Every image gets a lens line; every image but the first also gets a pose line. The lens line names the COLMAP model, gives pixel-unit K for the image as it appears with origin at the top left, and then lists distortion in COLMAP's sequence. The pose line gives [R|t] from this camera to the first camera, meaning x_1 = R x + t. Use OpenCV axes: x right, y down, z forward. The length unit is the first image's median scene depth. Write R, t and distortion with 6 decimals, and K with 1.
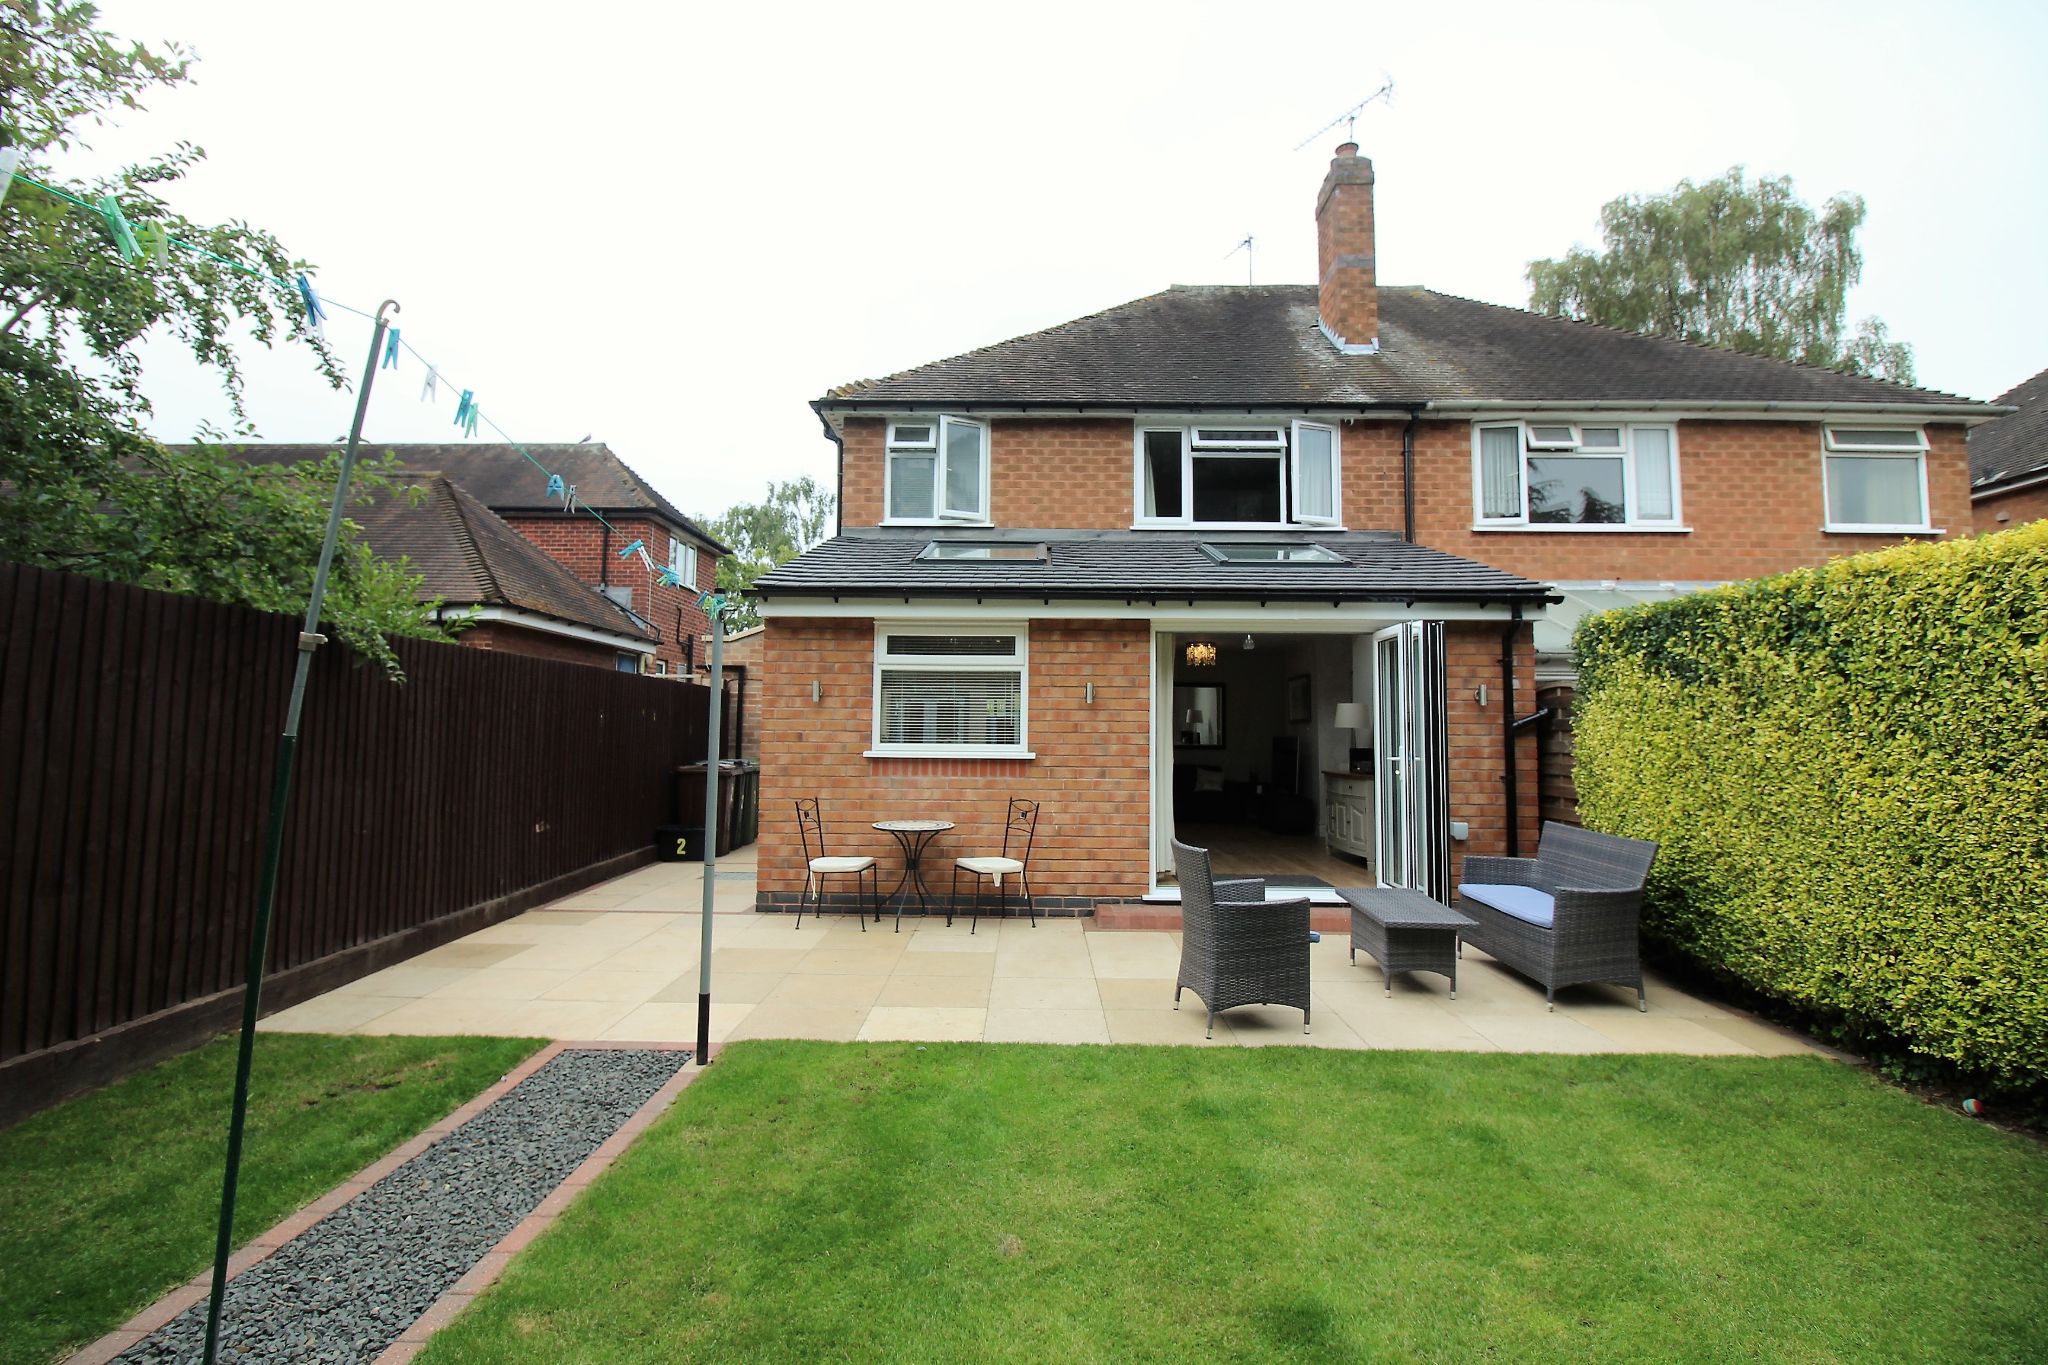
lens RADIAL K [[949.6, 0, 1006.0], [0, 949.6, 681.0], [0, 0, 1]] dist [-0.007739, -0.004670]
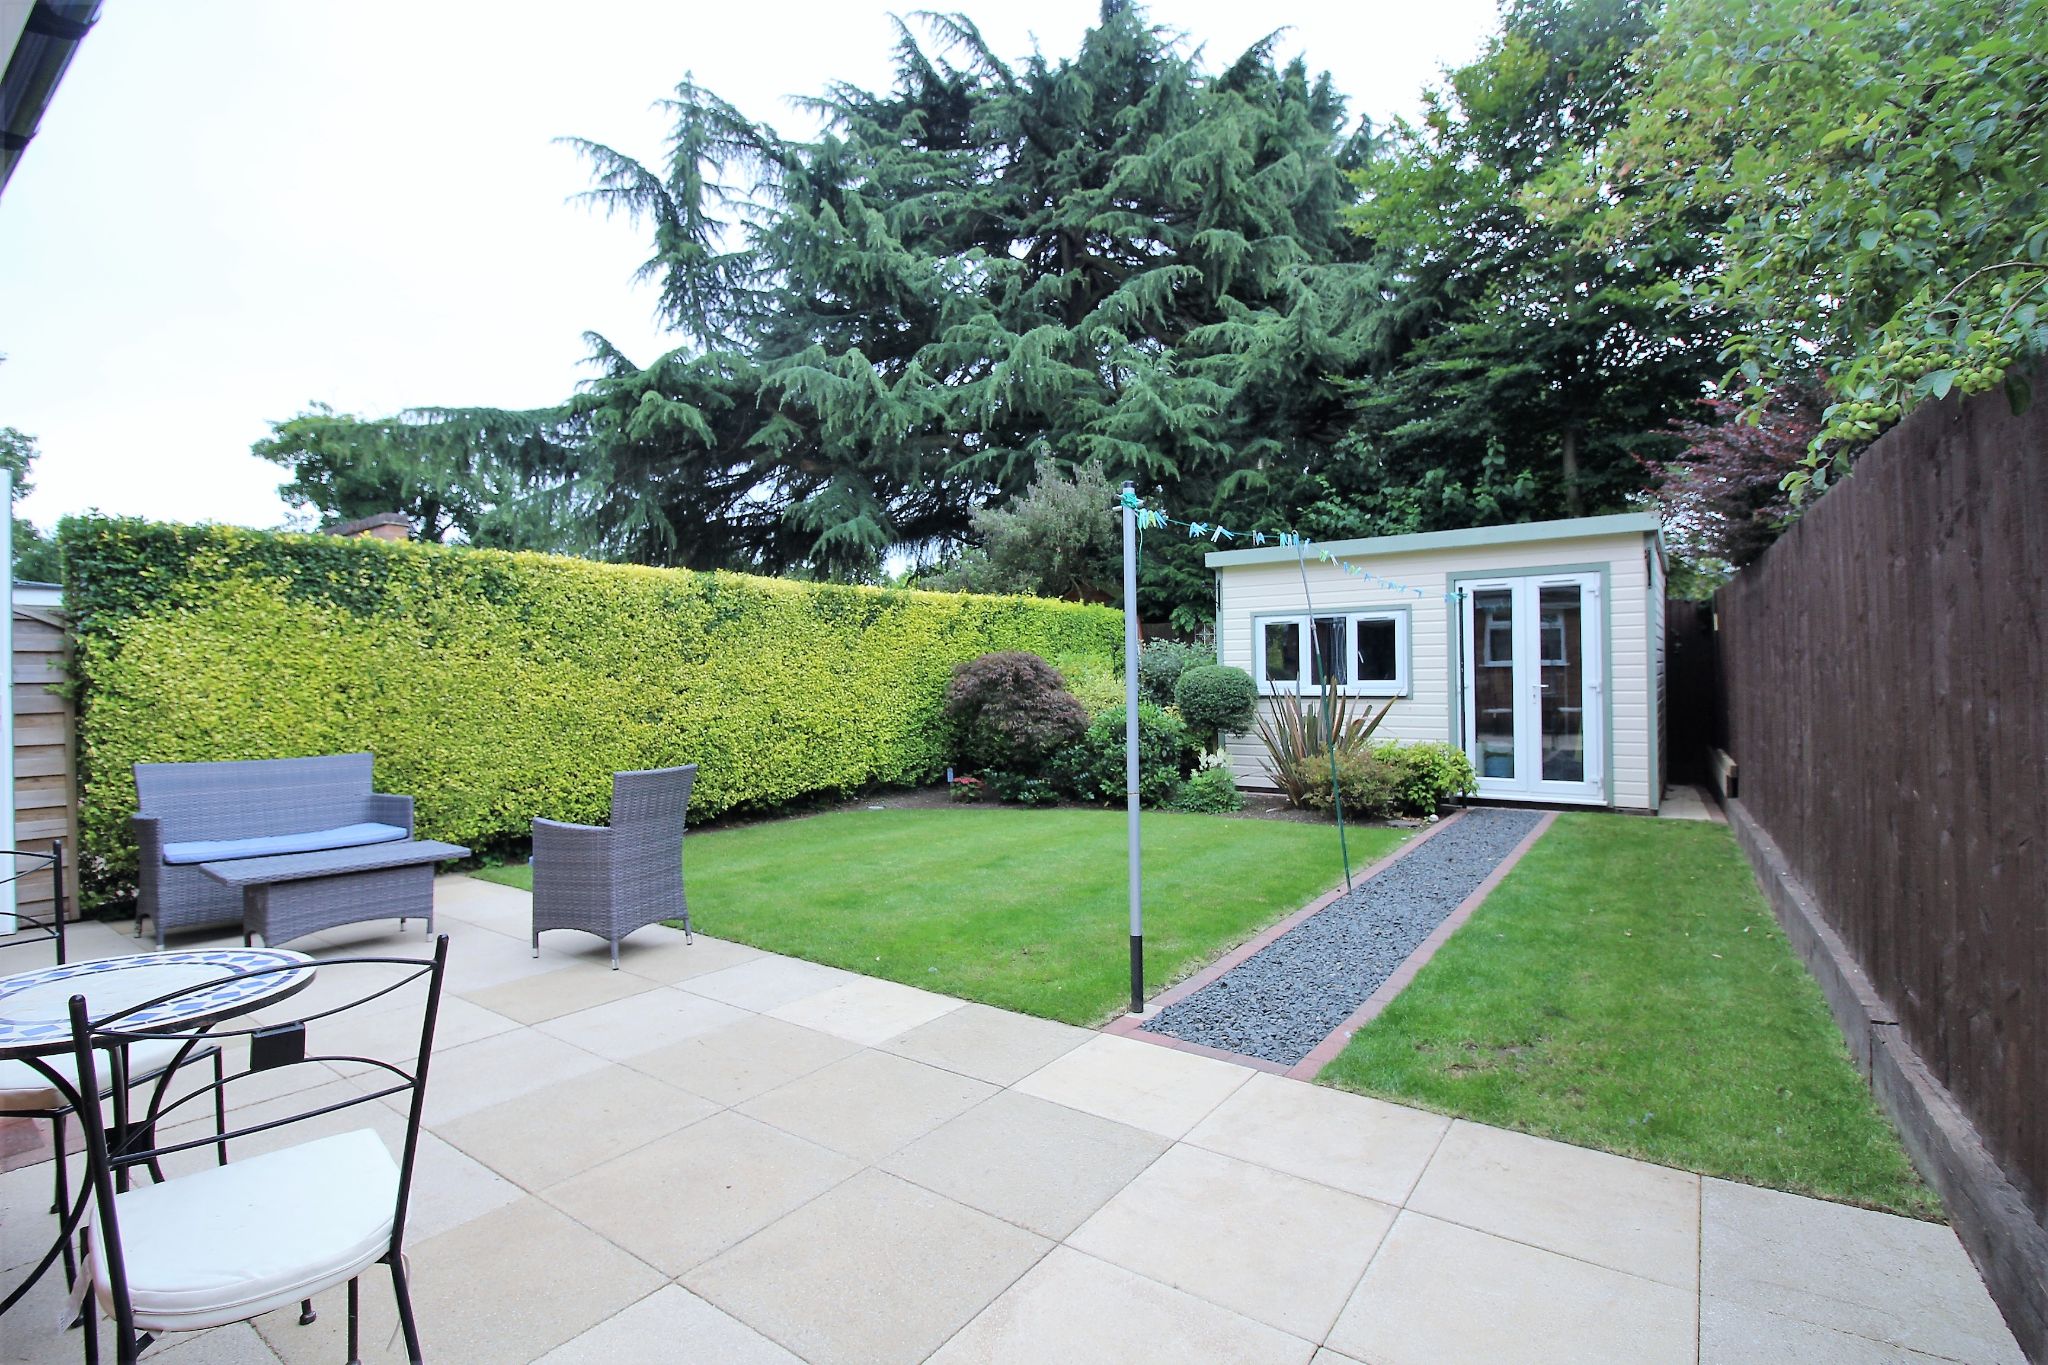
lens RADIAL K [[949.6, 0, 1025.5], [0, 949.6, 678.9], [0, 0, 1]] dist [-0.007739, -0.004670]
pose [[-0.824914, -0.001519, 0.565256, -0.673553], [-0.025948, 0.999044, -0.035182, 0.111798], [-0.564662, -0.043689, -0.824165, 1.652673]]
